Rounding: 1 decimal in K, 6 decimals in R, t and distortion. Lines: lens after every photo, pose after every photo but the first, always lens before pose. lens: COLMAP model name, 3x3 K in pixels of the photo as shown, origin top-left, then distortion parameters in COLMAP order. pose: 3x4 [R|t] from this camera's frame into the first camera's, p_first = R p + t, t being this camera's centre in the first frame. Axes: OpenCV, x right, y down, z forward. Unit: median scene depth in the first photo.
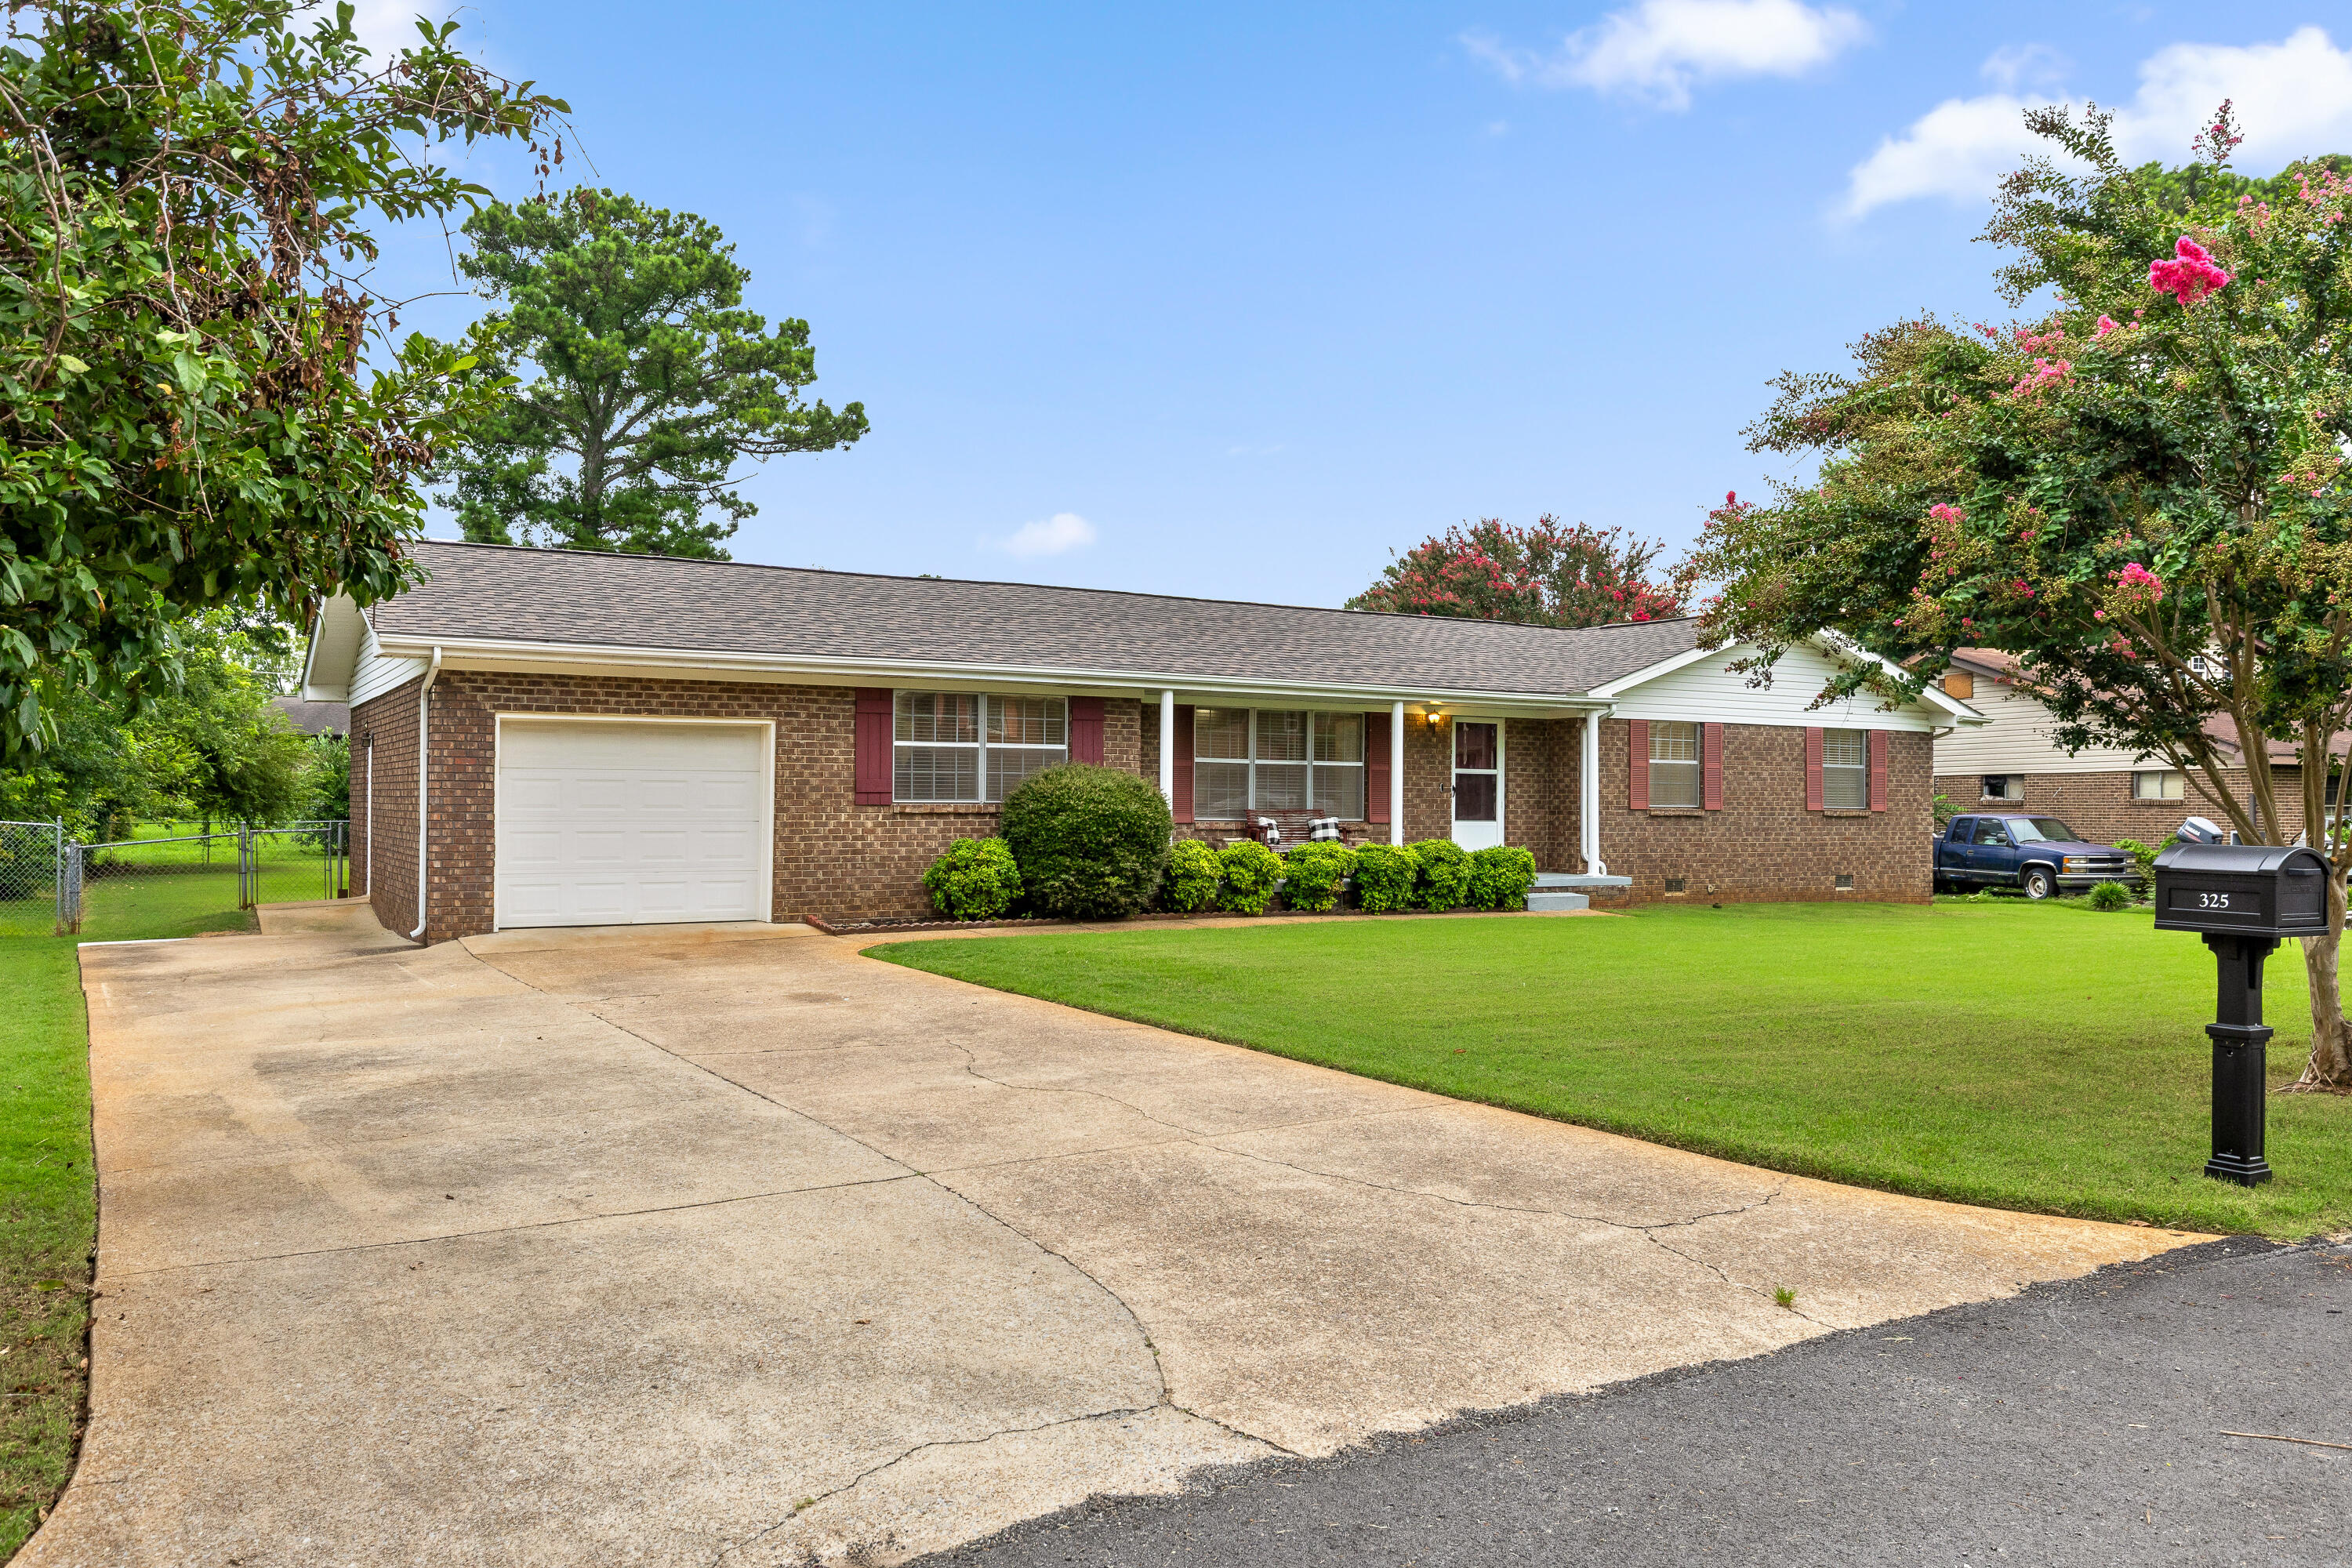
lens RADIAL K [[1713.4, 0, 1176.0], [0, 1713.4, 784.0], [0, 0, 1]] dist [-0.002432, -0.000078]
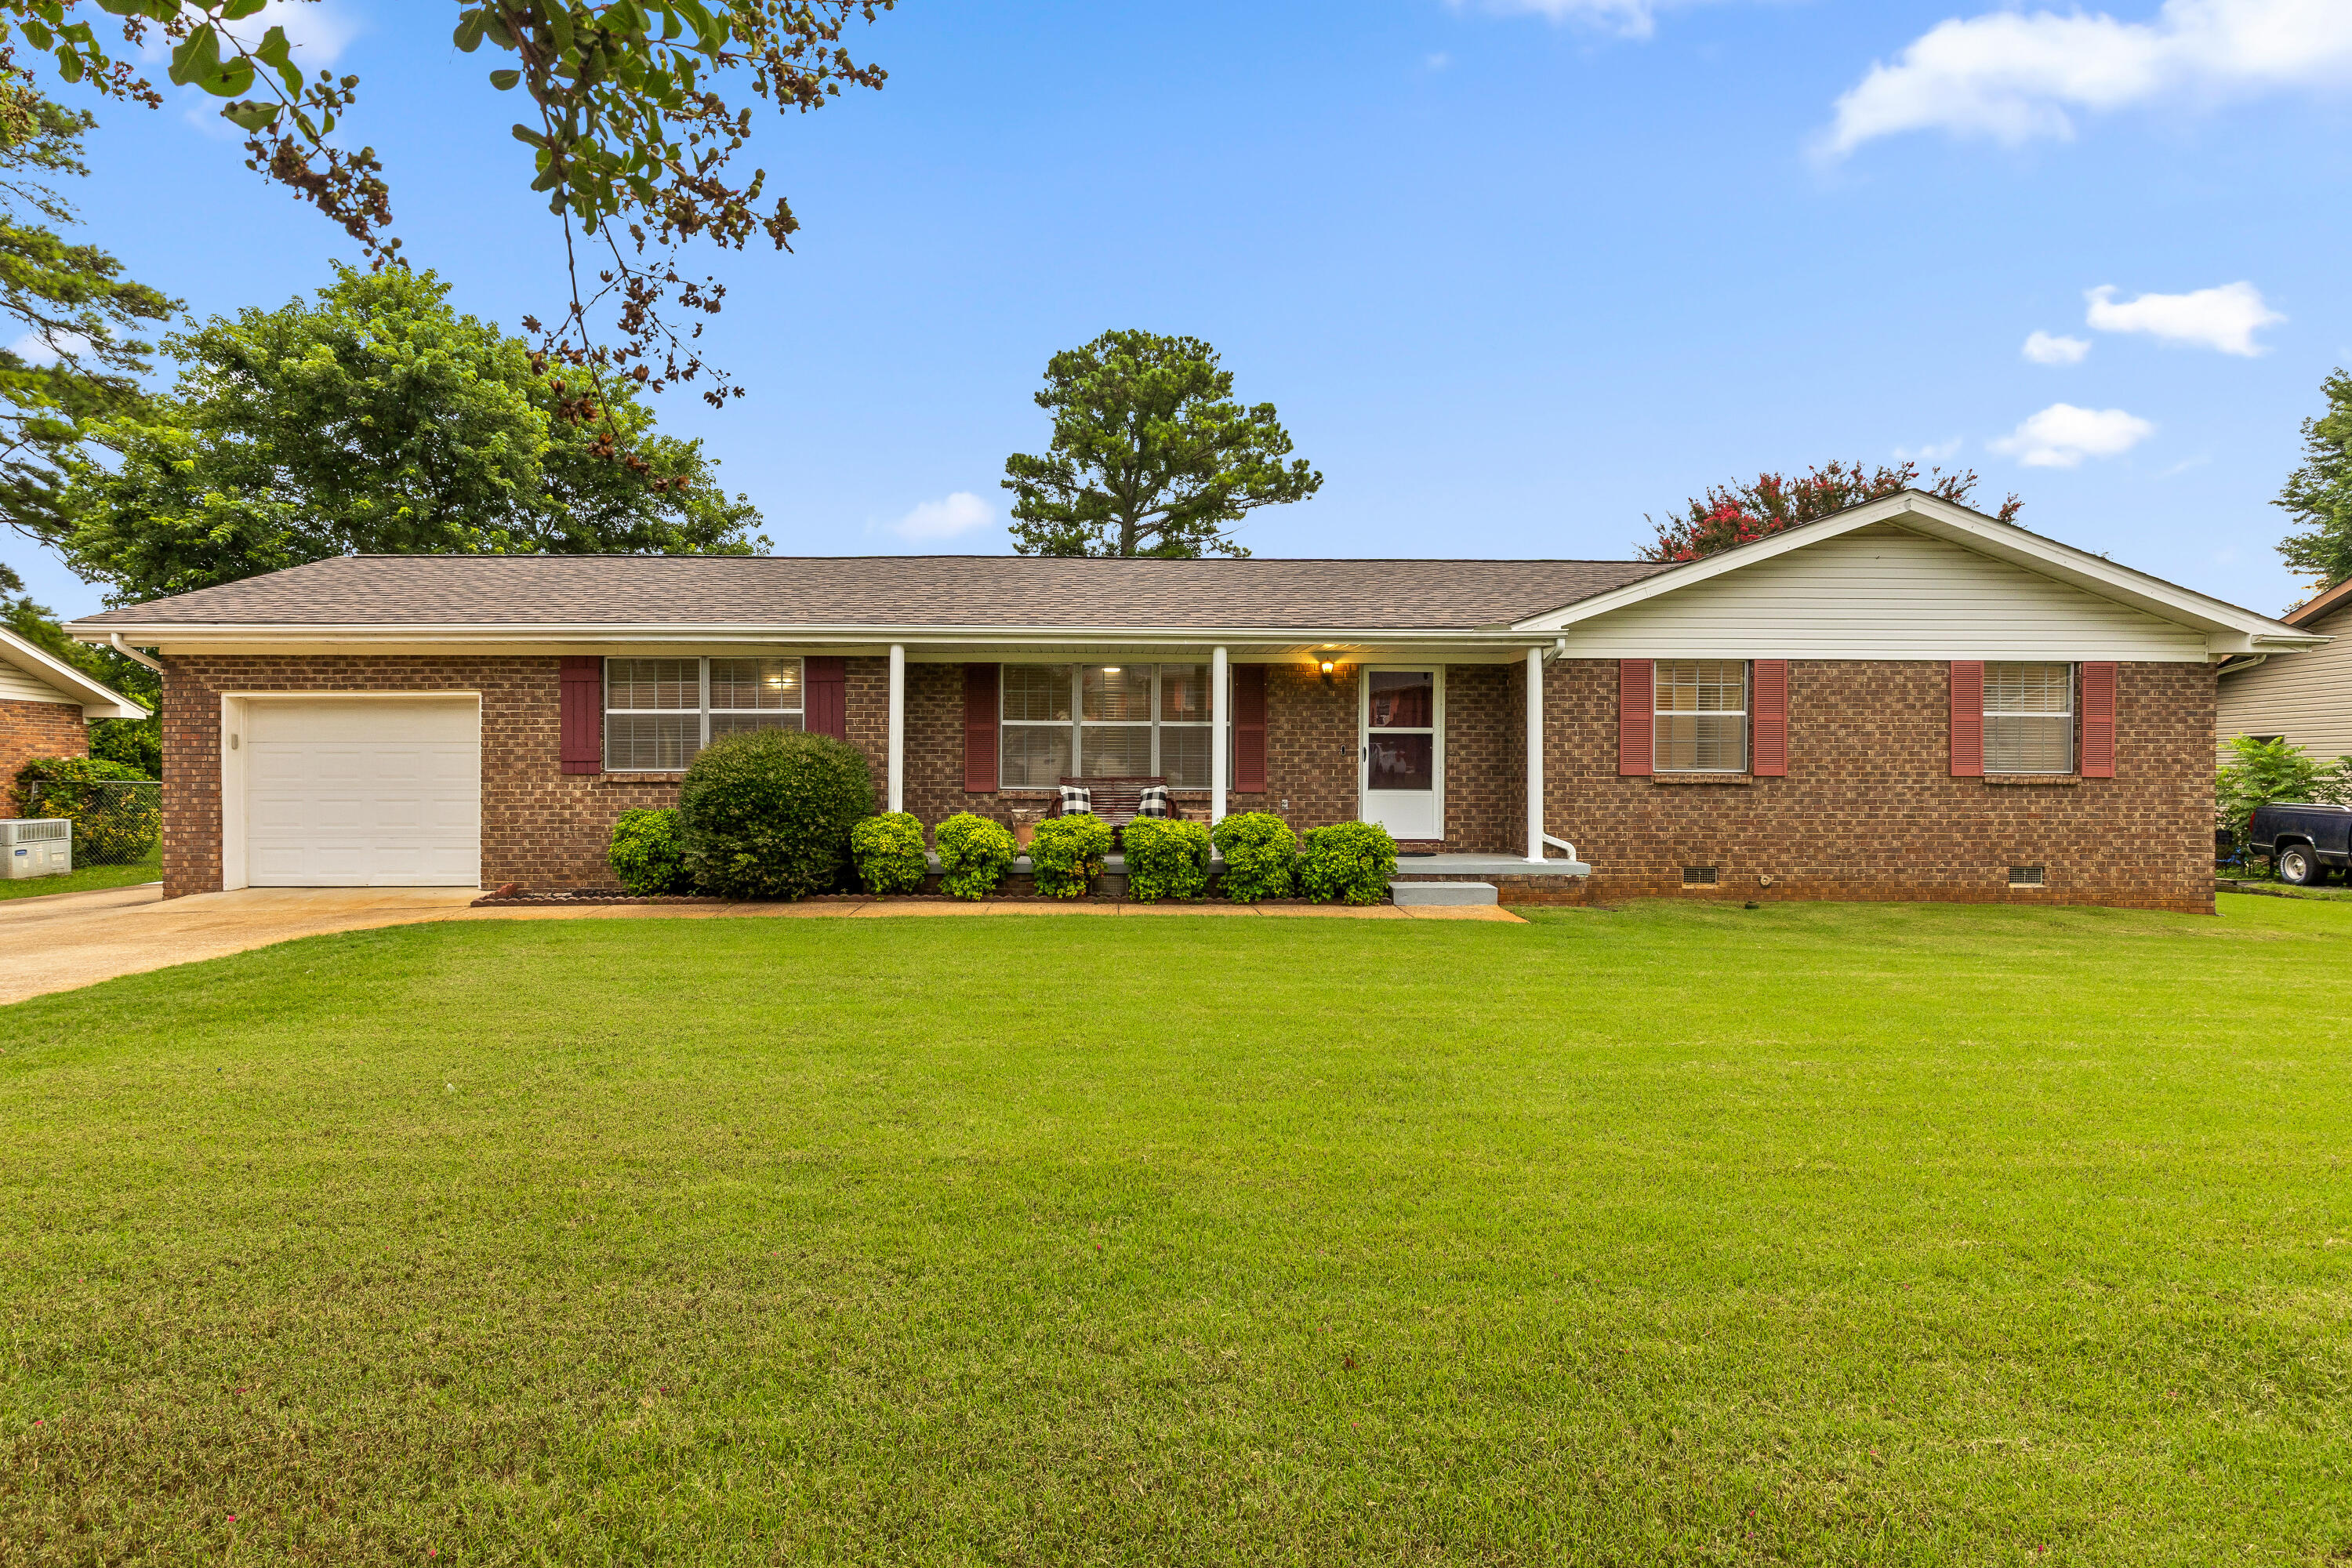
lens RADIAL K [[1180.2, 0, 1114.1], [0, 1180.2, 780.2], [0, 0, 1]] dist [-0.005170, -0.001789]
pose [[0.873388, -0.001573, -0.487023, 0.364380], [0.010177, 0.999835, 0.015020, 0.007429], [0.486919, -0.018075, 0.873260, 0.475360]]
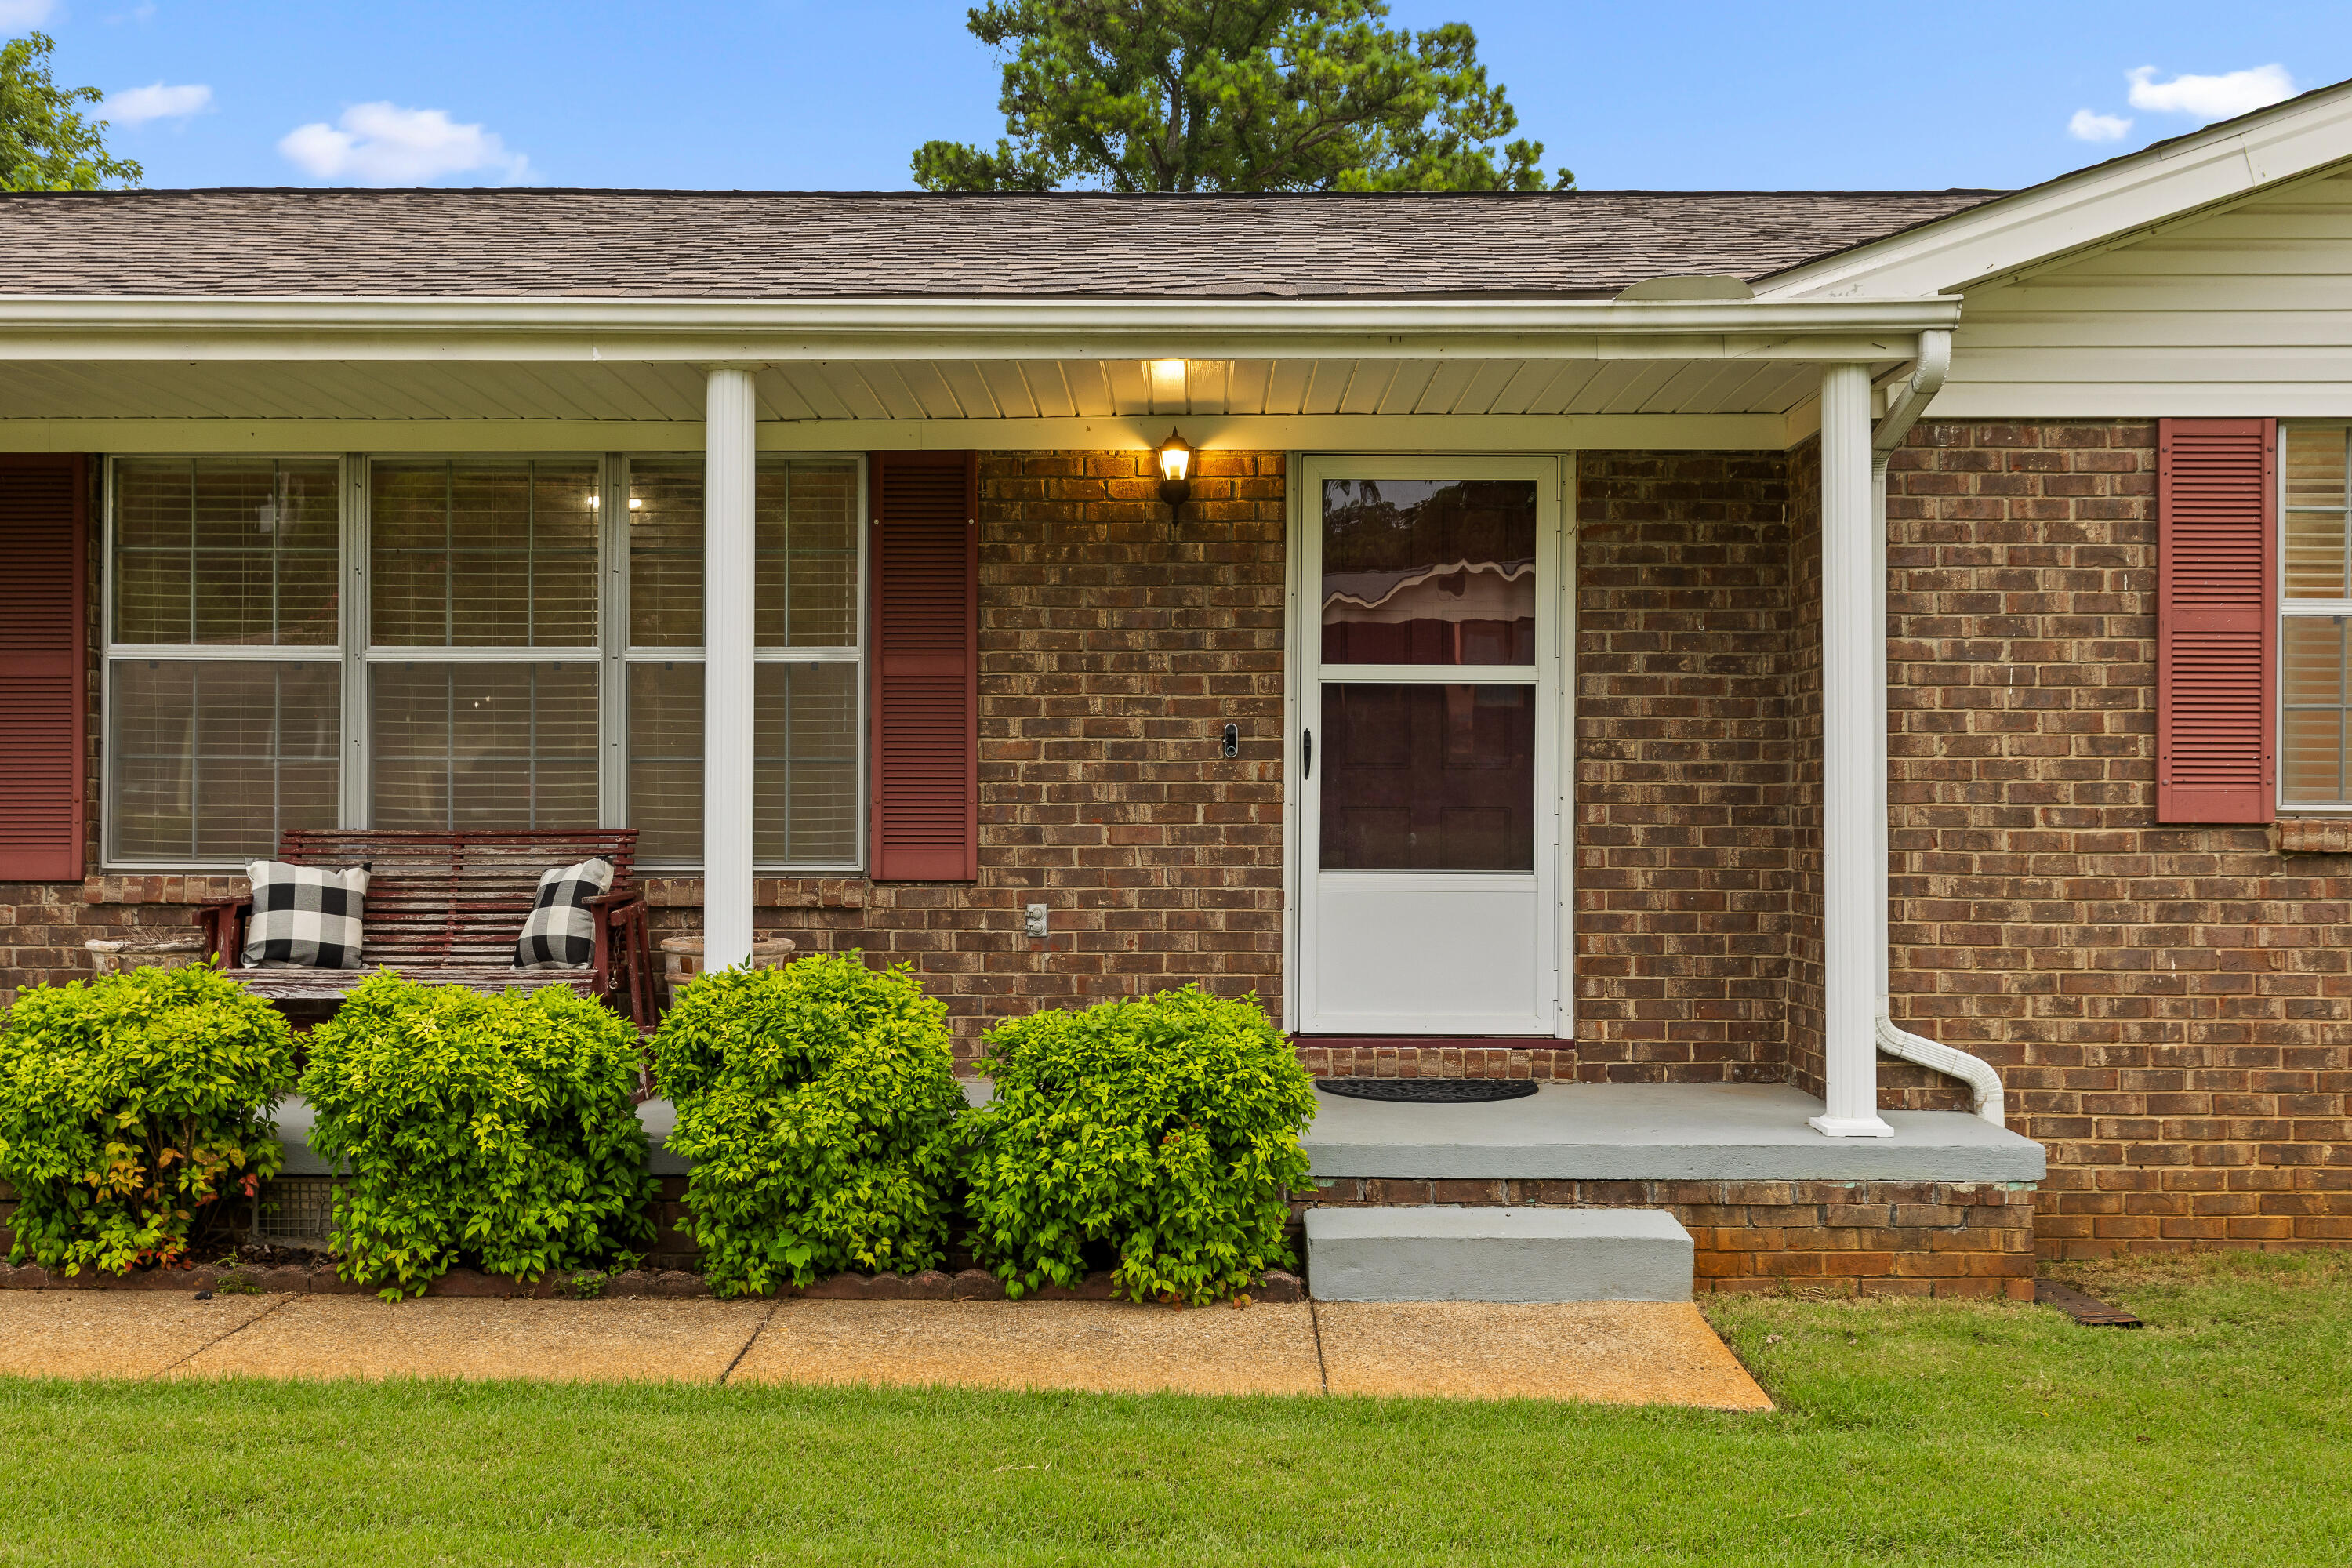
lens RADIAL K [[2277.3, 0, 1175.6], [0, 2277.3, 818.0], [0, 0, 1]] dist [0.001357, 0.003272]
pose [[0.859327, -0.003948, -0.511411, 0.344014], [0.011211, 0.999875, 0.011118, 0.010469], [0.511303, -0.015288, 0.859265, 0.762437]]
